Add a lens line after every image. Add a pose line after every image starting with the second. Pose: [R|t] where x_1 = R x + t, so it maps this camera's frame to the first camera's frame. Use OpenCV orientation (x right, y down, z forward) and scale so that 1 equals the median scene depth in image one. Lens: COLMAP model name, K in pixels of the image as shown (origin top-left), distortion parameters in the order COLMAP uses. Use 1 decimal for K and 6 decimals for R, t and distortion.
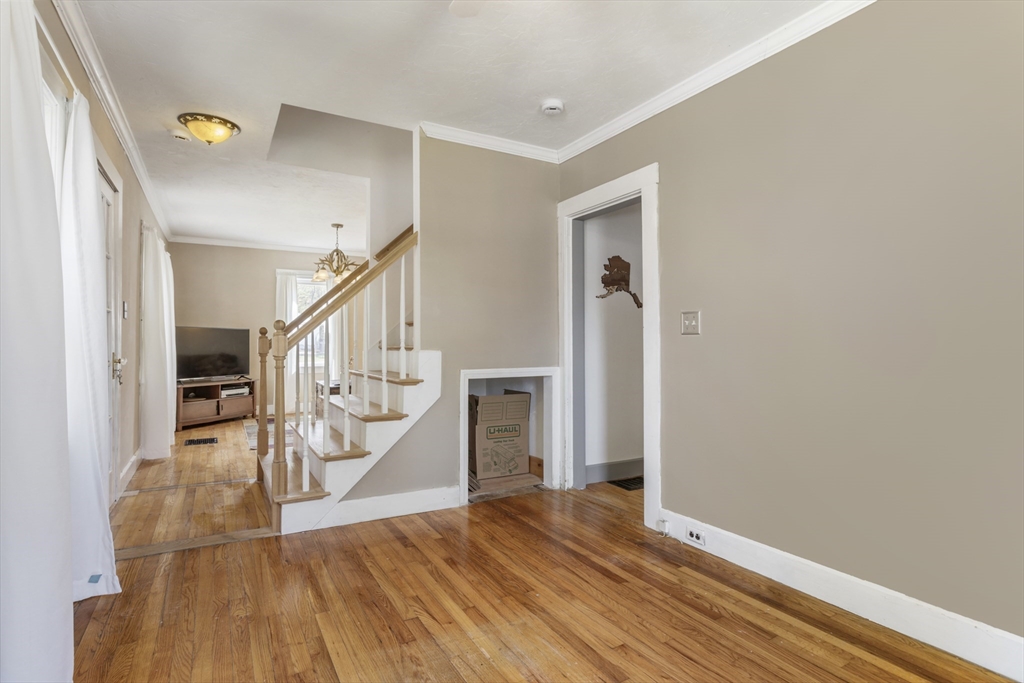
lens RADIAL K [[506.9, 0, 514.3], [0, 506.9, 338.3], [0, 0, 1]] dist [-0.003703, -0.001119]
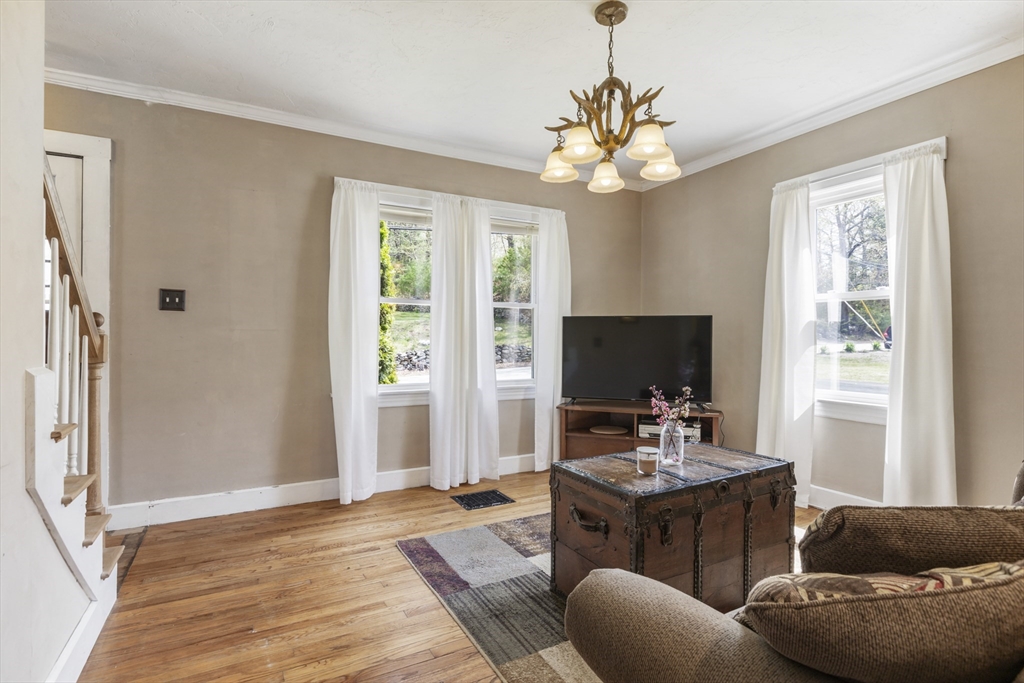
lens RADIAL K [[510.4, 0, 508.2], [0, 510.4, 336.5], [0, 0, 1]] dist [0.001625, 0.000320]
pose [[-0.049514, 0.000184, -0.998773, 0.035988], [0.002335, 0.999997, 0.000069, 0.006814], [0.998771, -0.002329, -0.049514, 2.410881]]
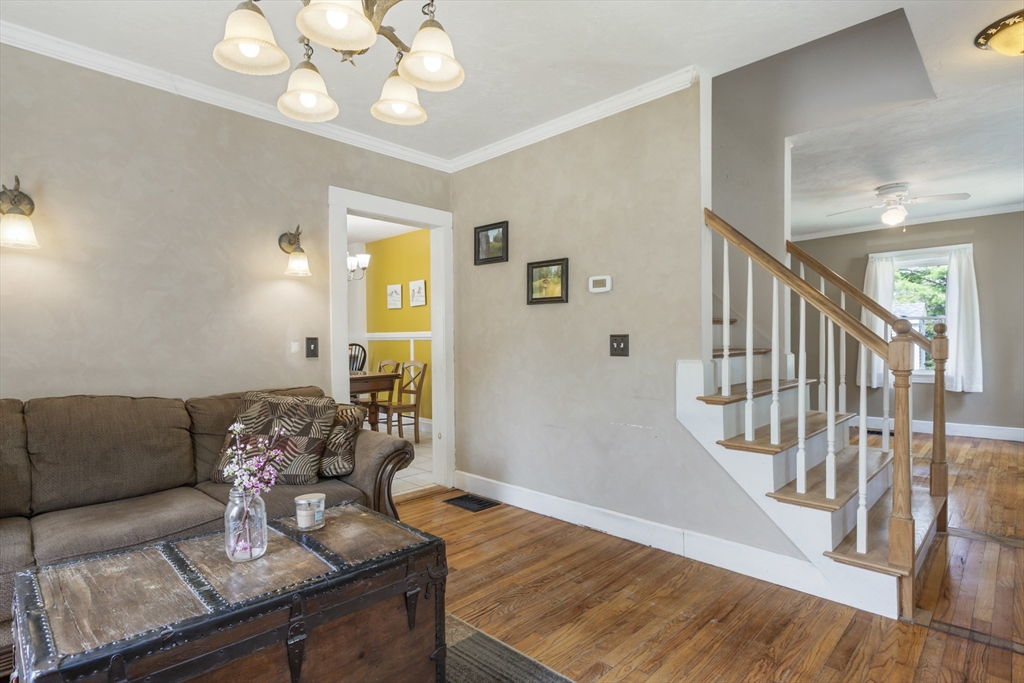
lens RADIAL K [[521.3, 0, 509.2], [0, 521.3, 351.0], [0, 0, 1]] dist [-0.000739, -0.000206]
pose [[-0.257823, -0.013308, 0.966100, -1.497027], [0.002062, 0.999895, 0.014324, 0.004172], [-0.966190, 0.005686, -0.257769, 2.524247]]
